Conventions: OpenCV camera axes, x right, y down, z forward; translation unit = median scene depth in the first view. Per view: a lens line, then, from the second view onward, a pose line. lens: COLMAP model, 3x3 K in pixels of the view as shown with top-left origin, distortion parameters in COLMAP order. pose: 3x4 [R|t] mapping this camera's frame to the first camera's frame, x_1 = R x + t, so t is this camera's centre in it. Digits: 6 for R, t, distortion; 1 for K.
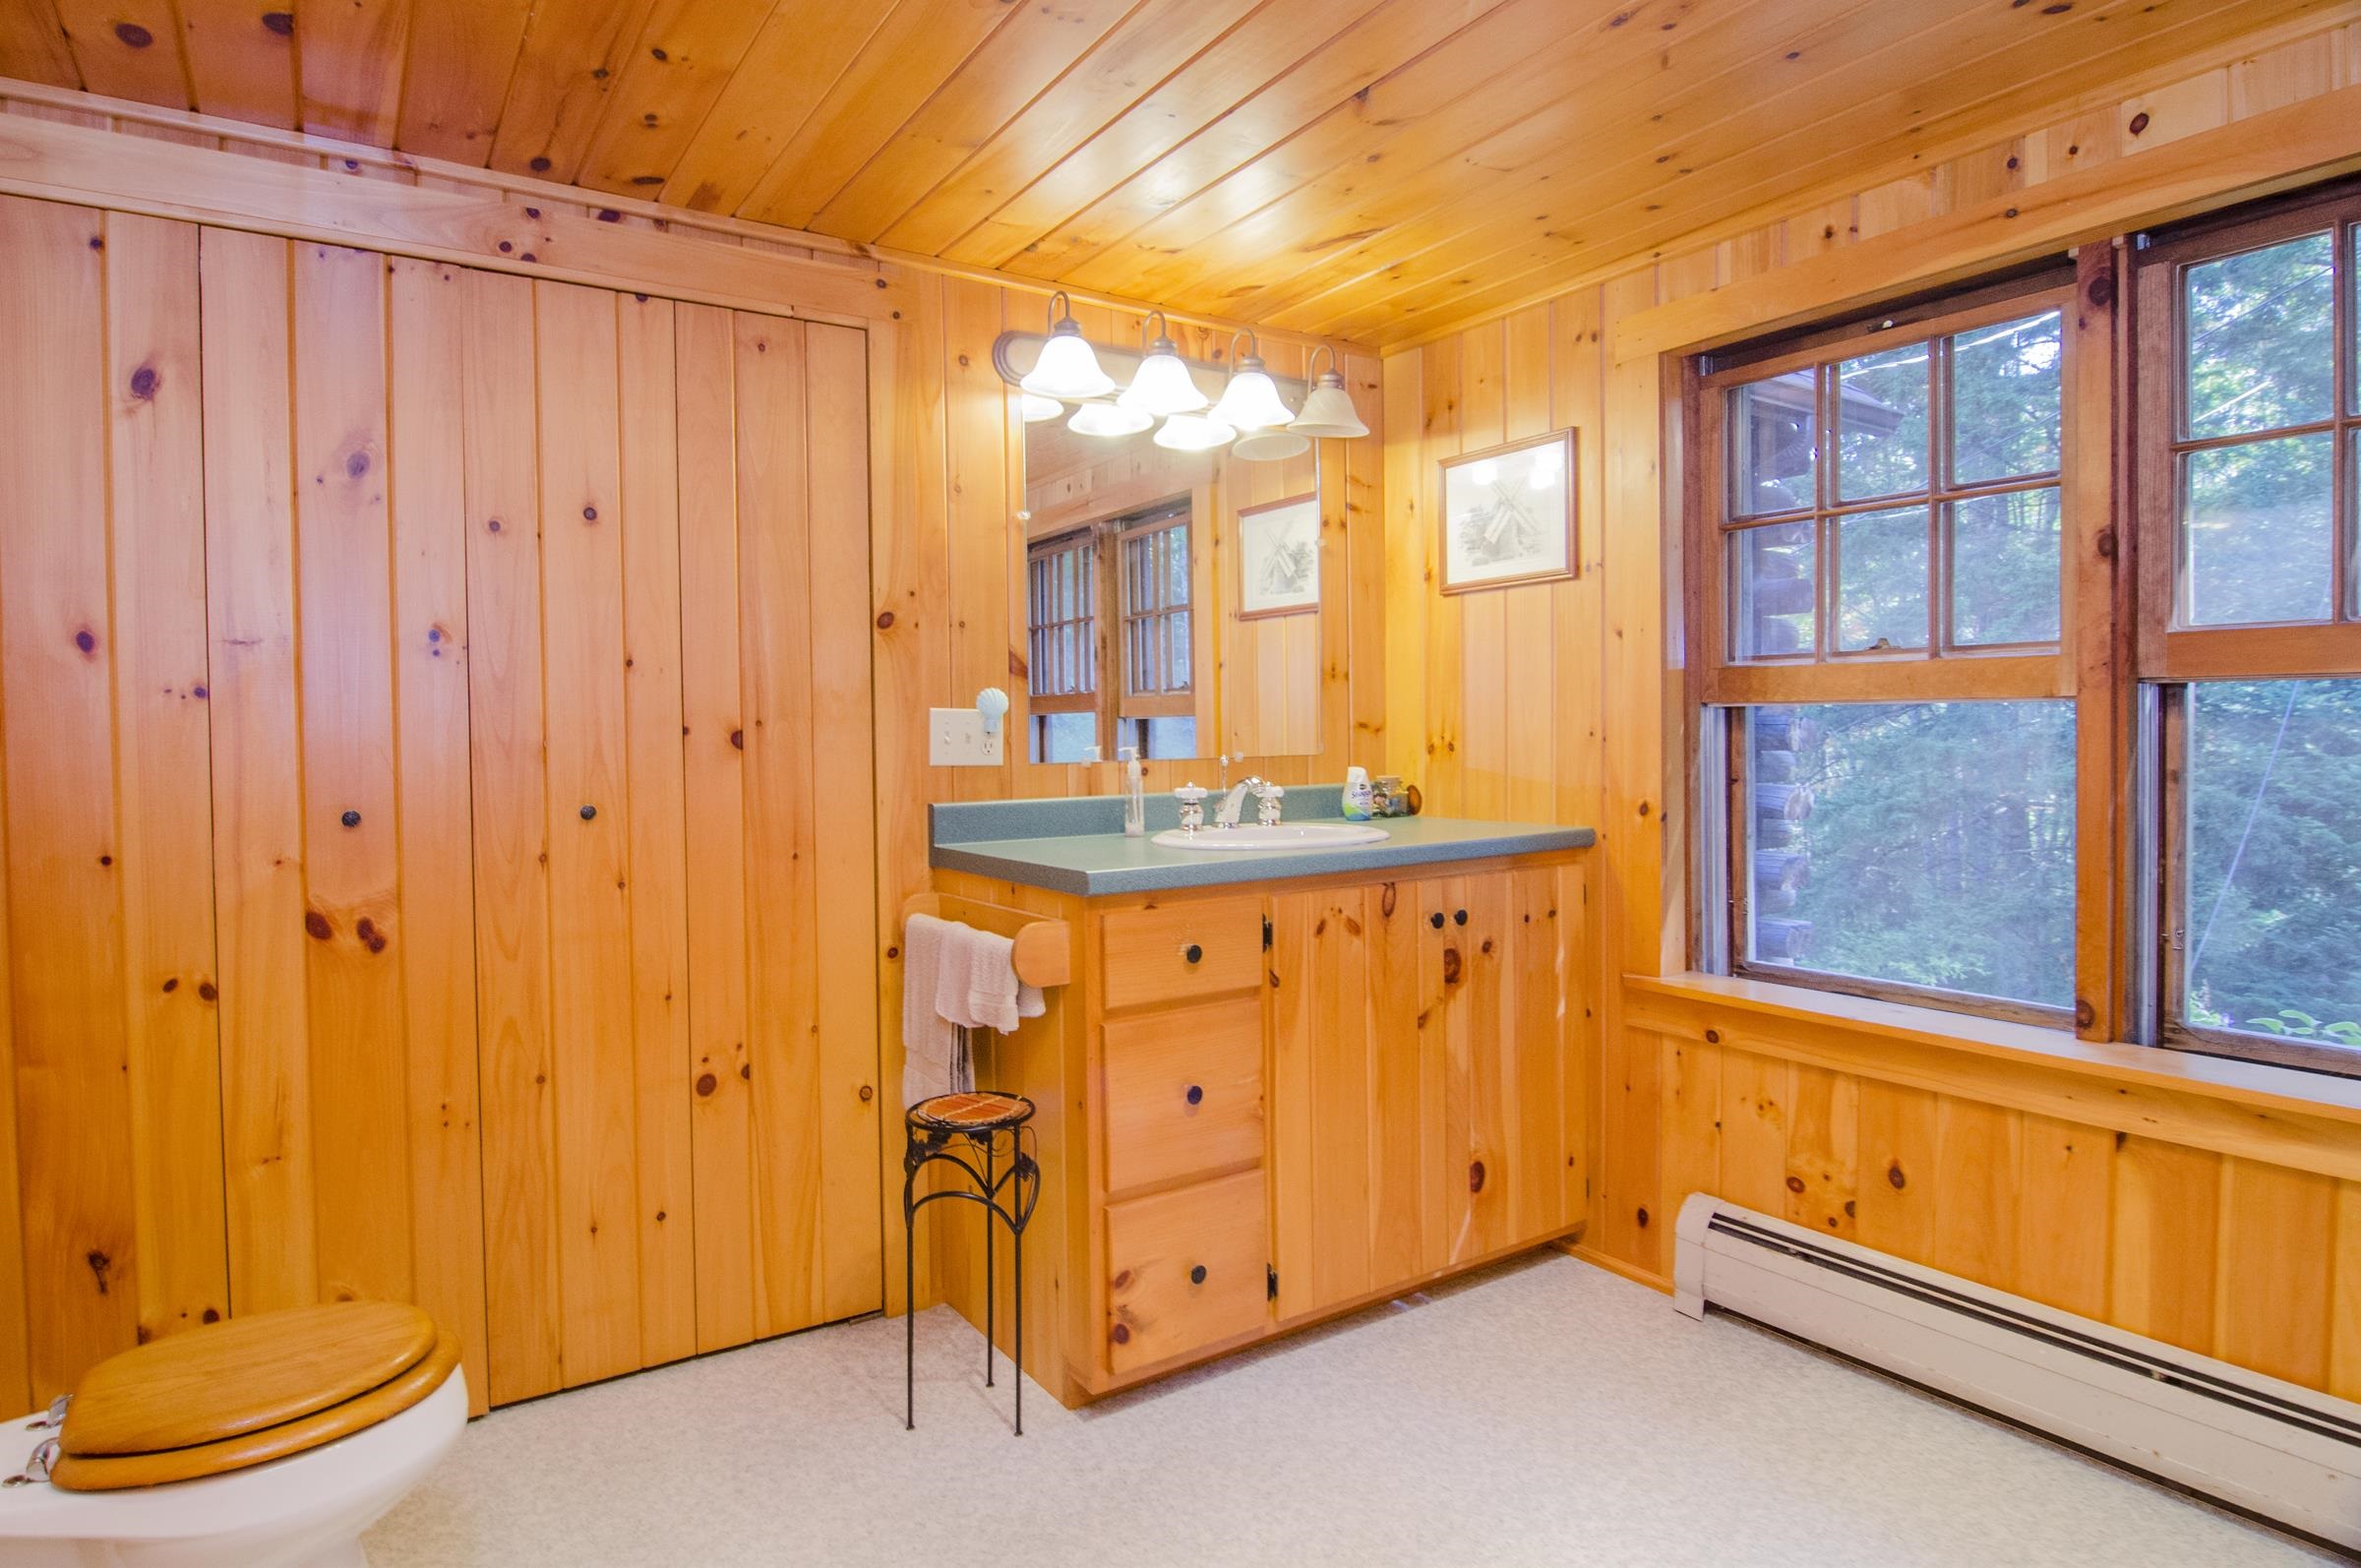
lens RADIAL K [[1318.1, 0, 1177.5], [0, 1318.1, 772.3], [0, 0, 1]] dist [-0.003144, -0.008741]
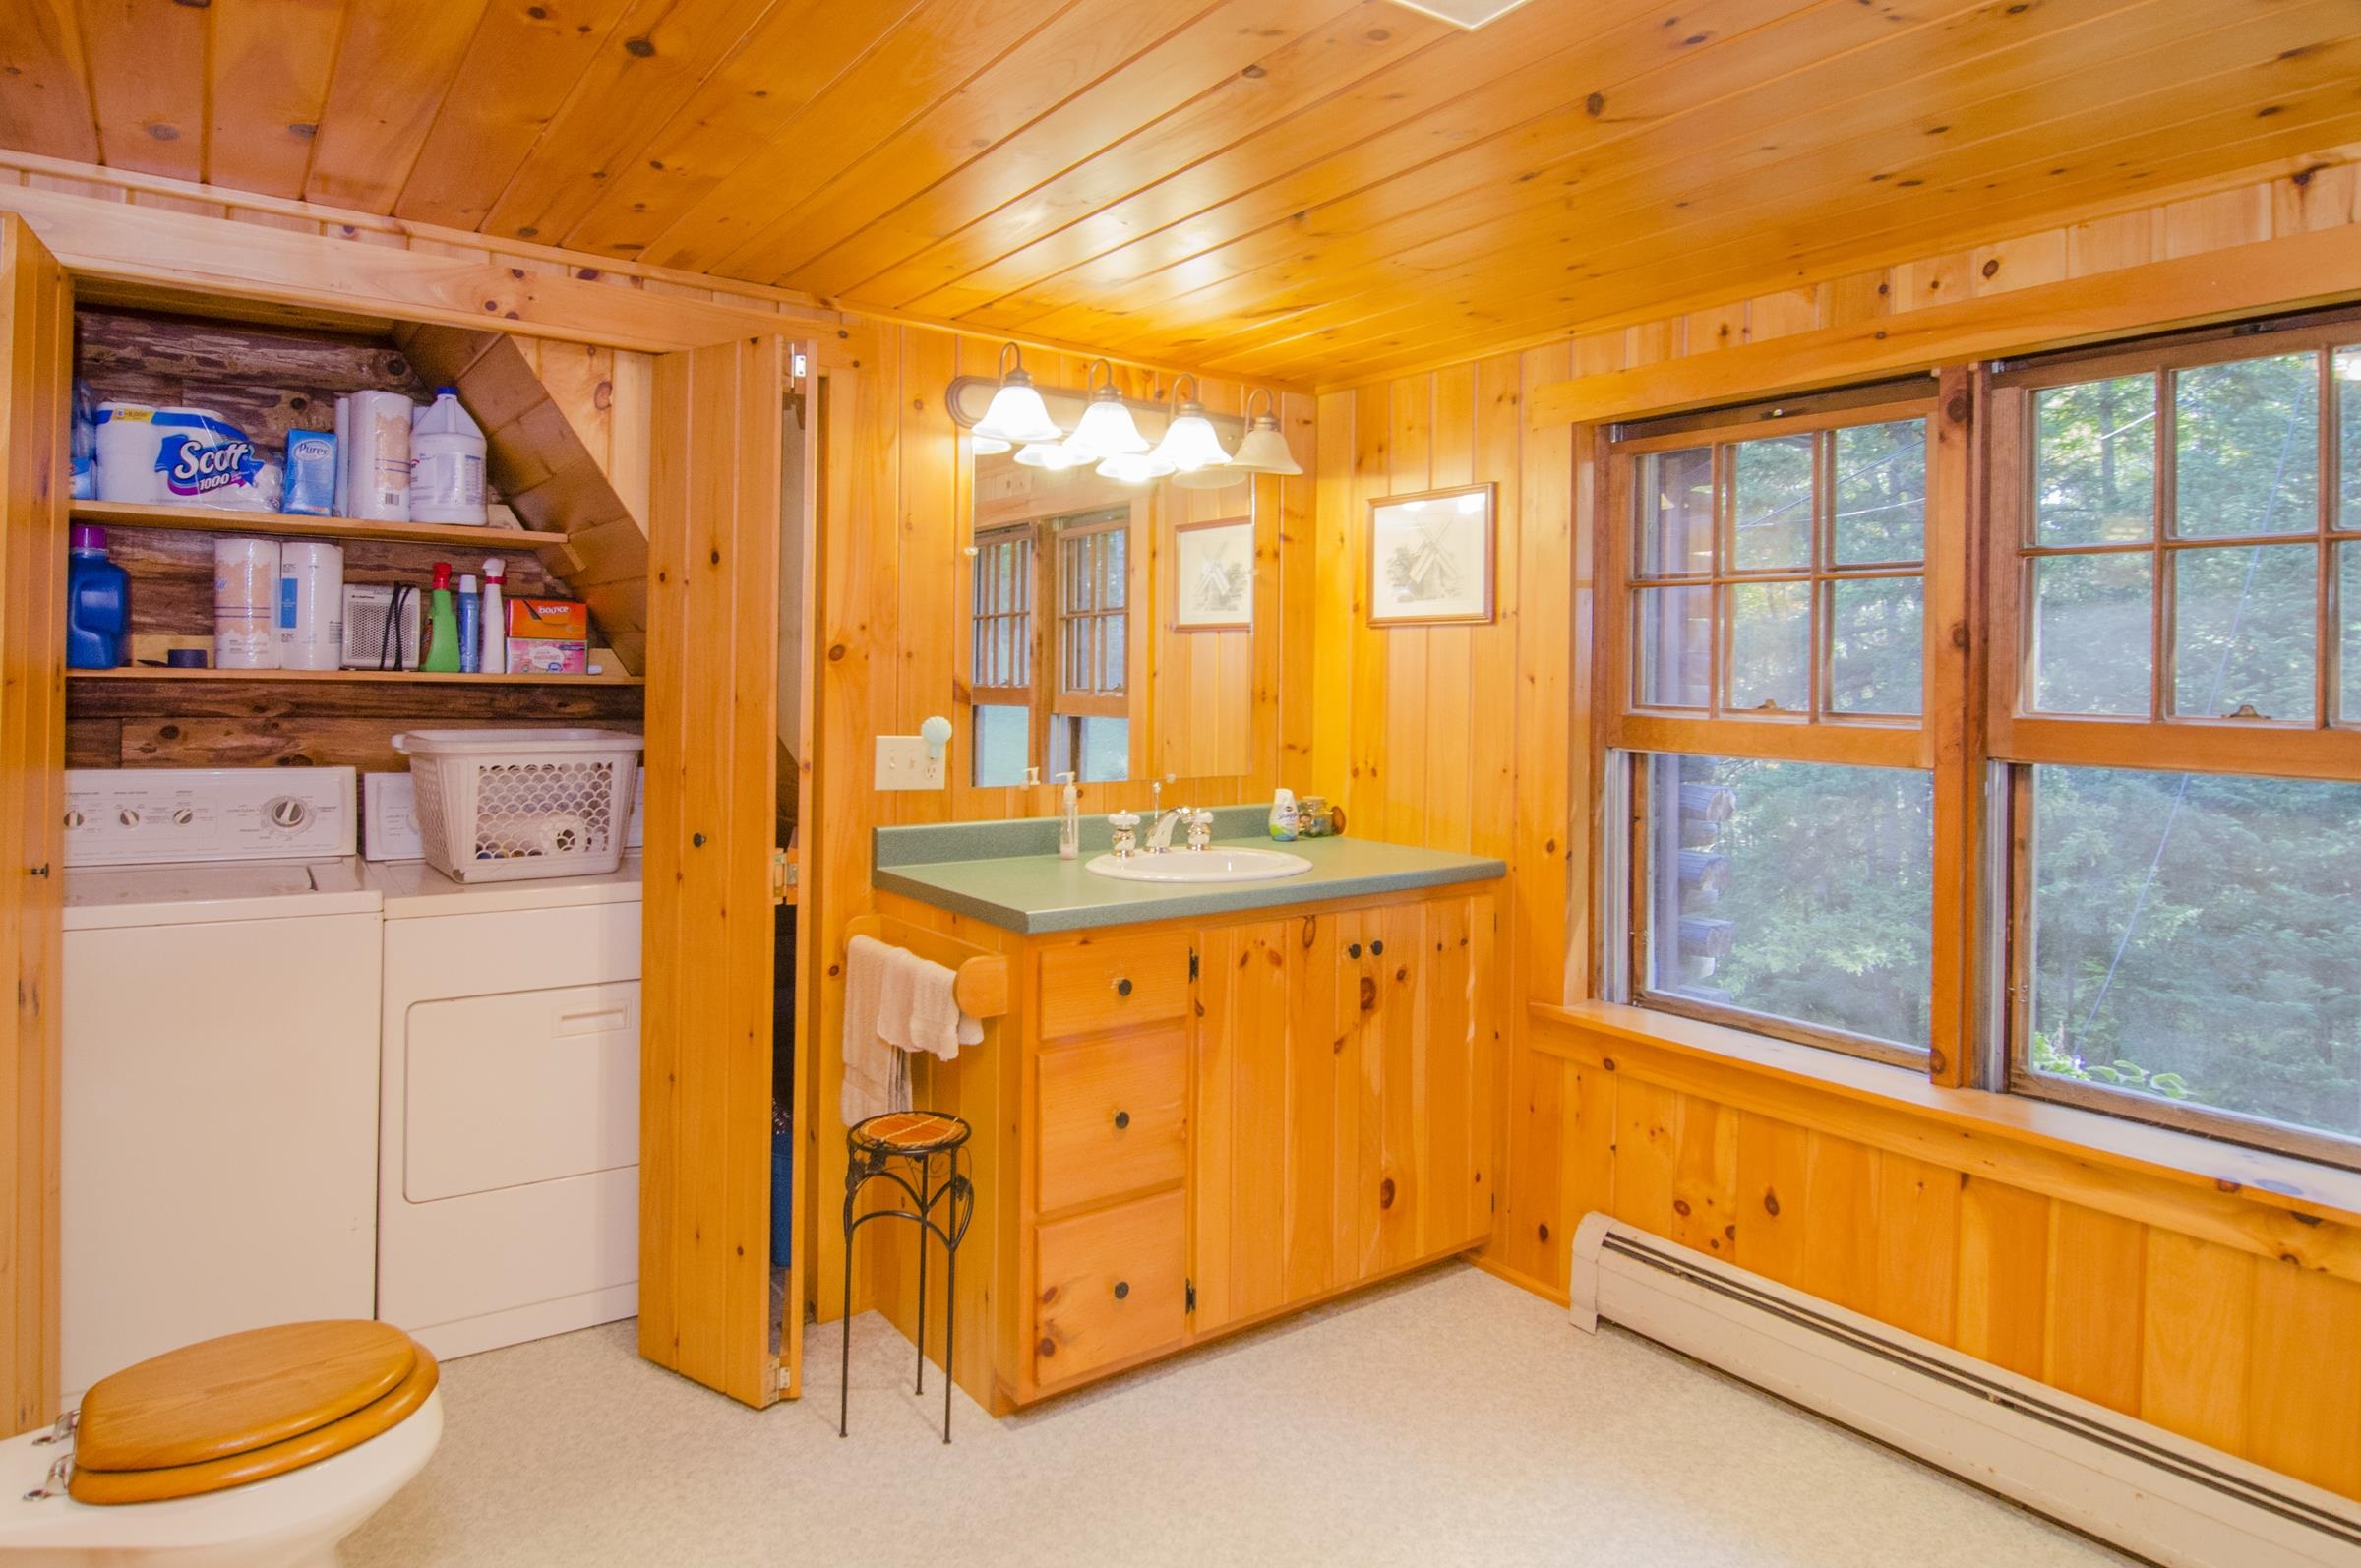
lens RADIAL K [[1382.6, 0, 1157.9], [0, 1382.6, 691.6], [0, 0, 1]] dist [-0.003064, -0.004001]
pose [[0.998913, 0.025596, 0.038957, -0.009318], [-0.024810, 0.999482, -0.020512, -0.069775], [-0.039462, 0.019523, 0.999030, -0.108039]]
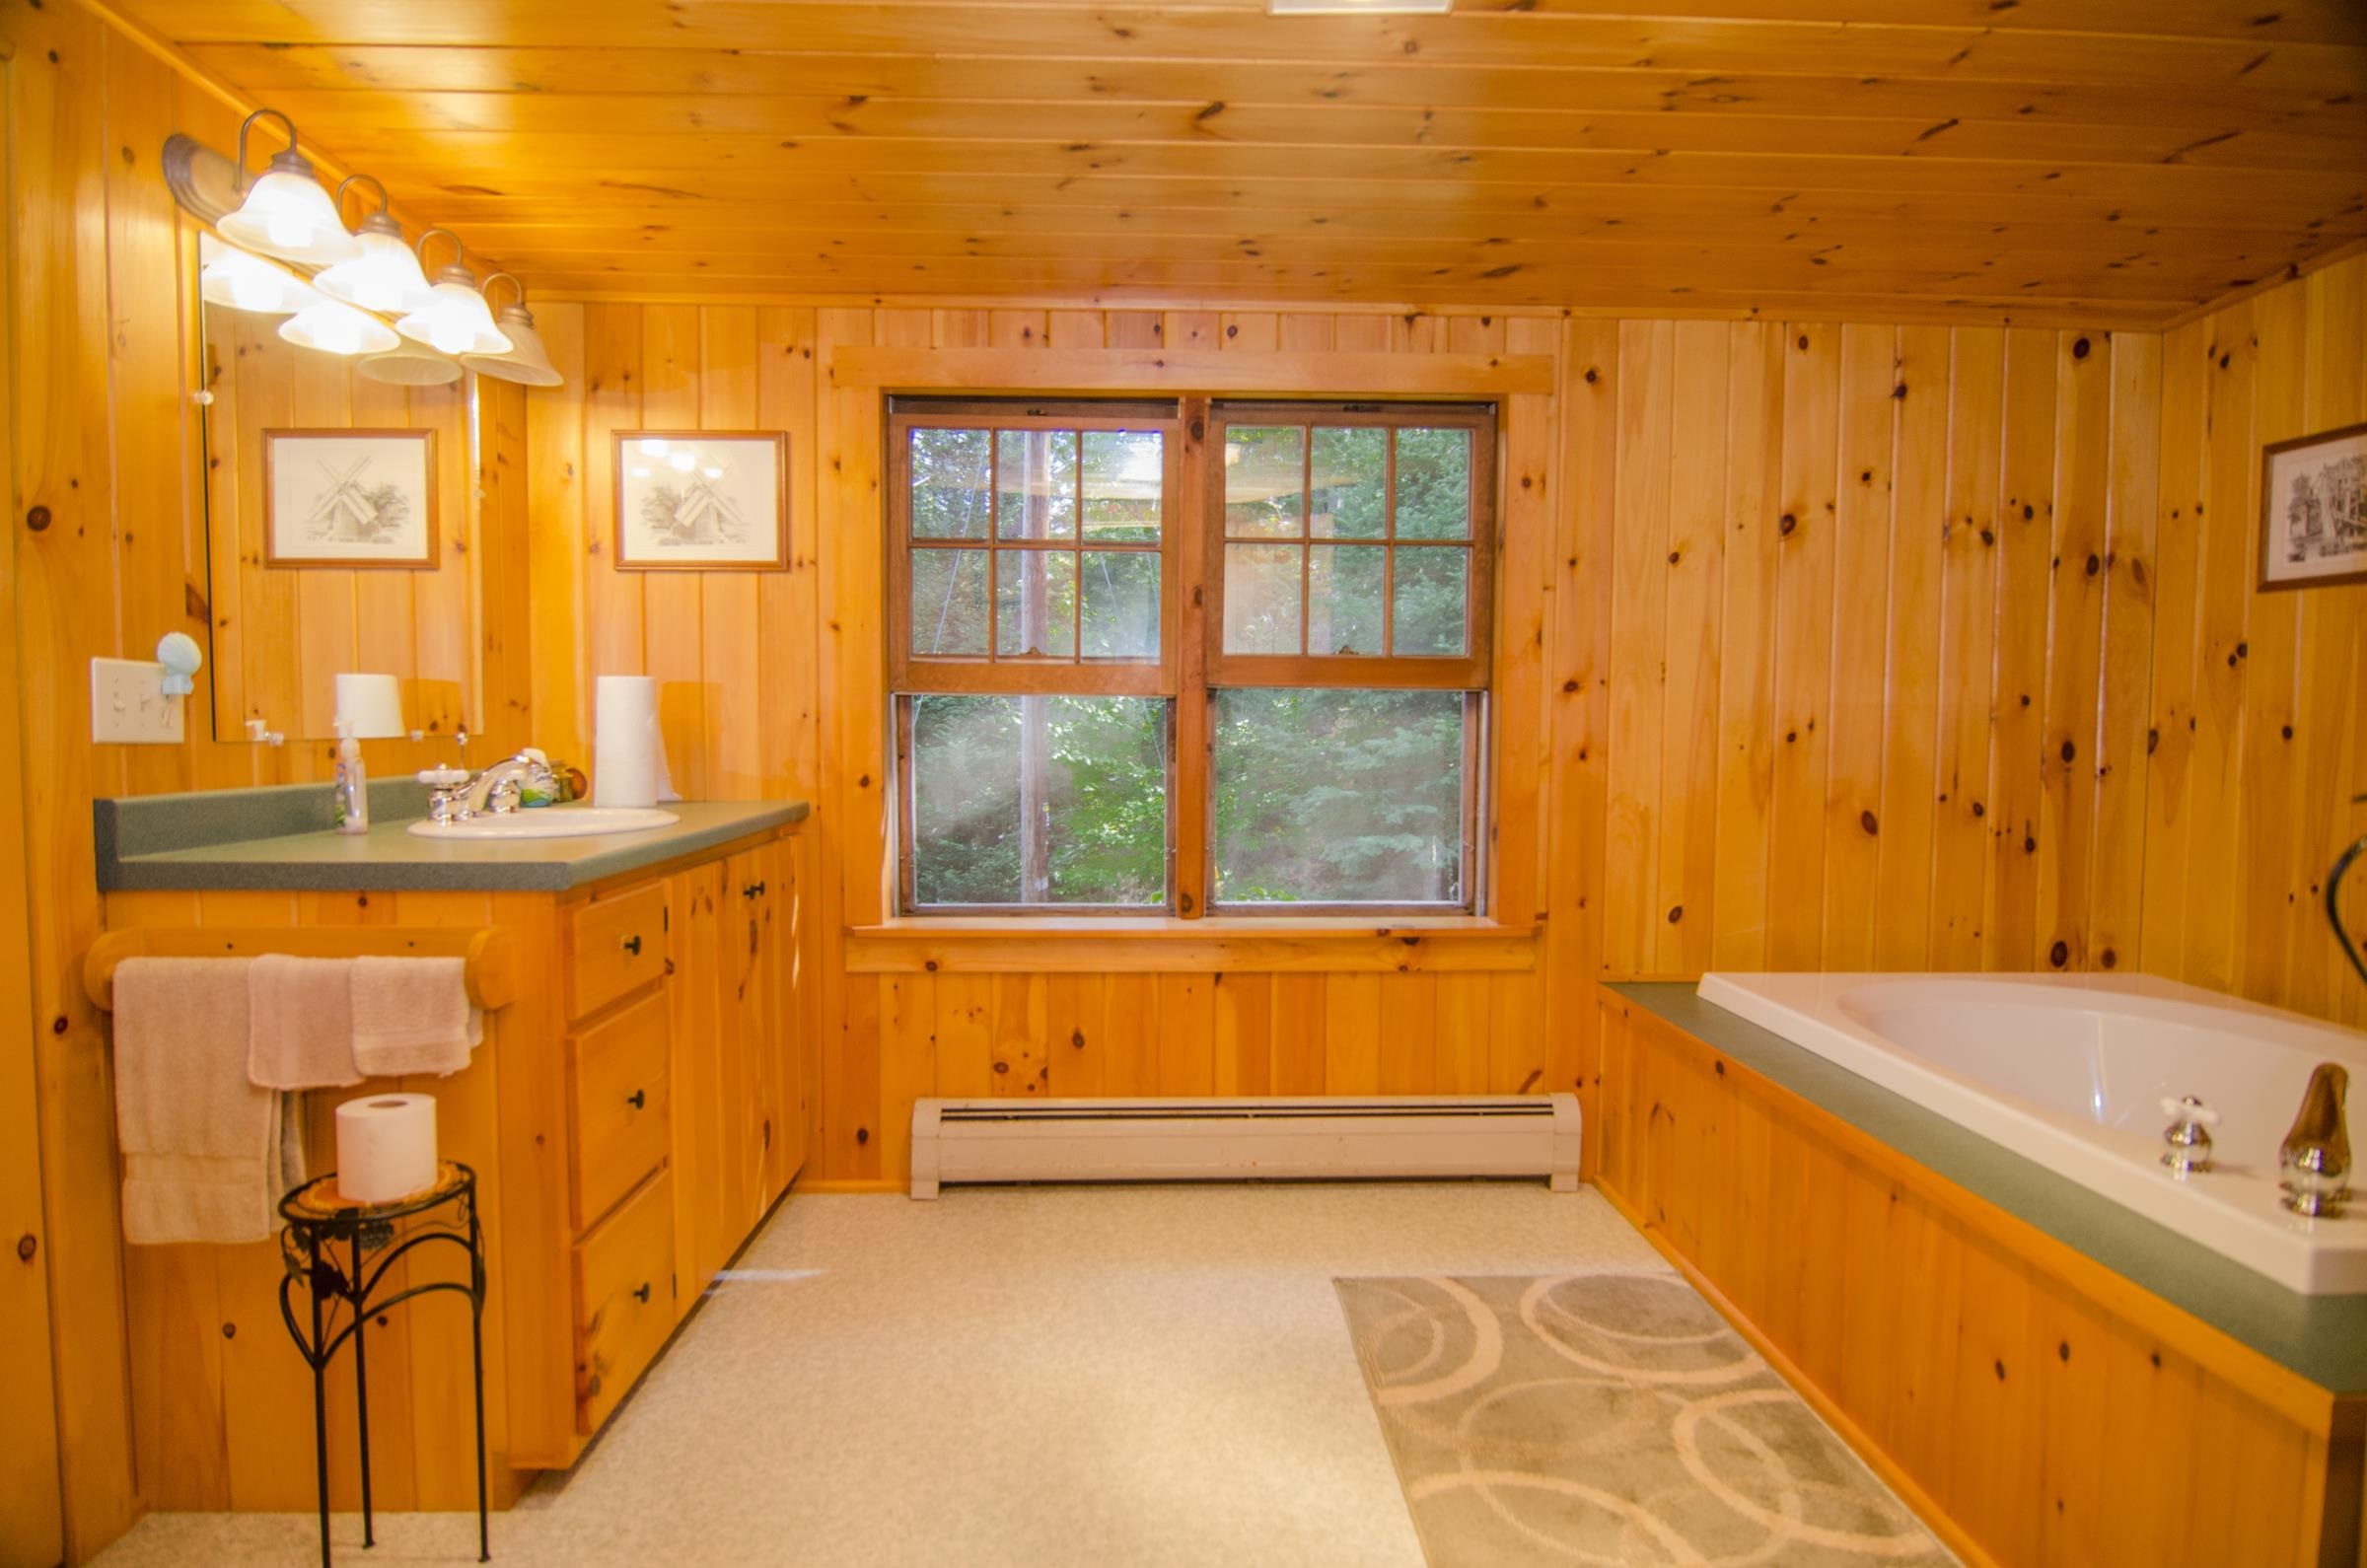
lens RADIAL K [[1273.9, 0, 1192.6], [0, 1273.9, 797.7], [0, 0, 1]] dist [0.000143, -0.009948]
pose [[0.514421, -0.035688, 0.856795, -0.477771], [0.019376, 0.999362, 0.029993, 0.015271], [-0.857319, 0.001172, 0.514784, 0.192589]]
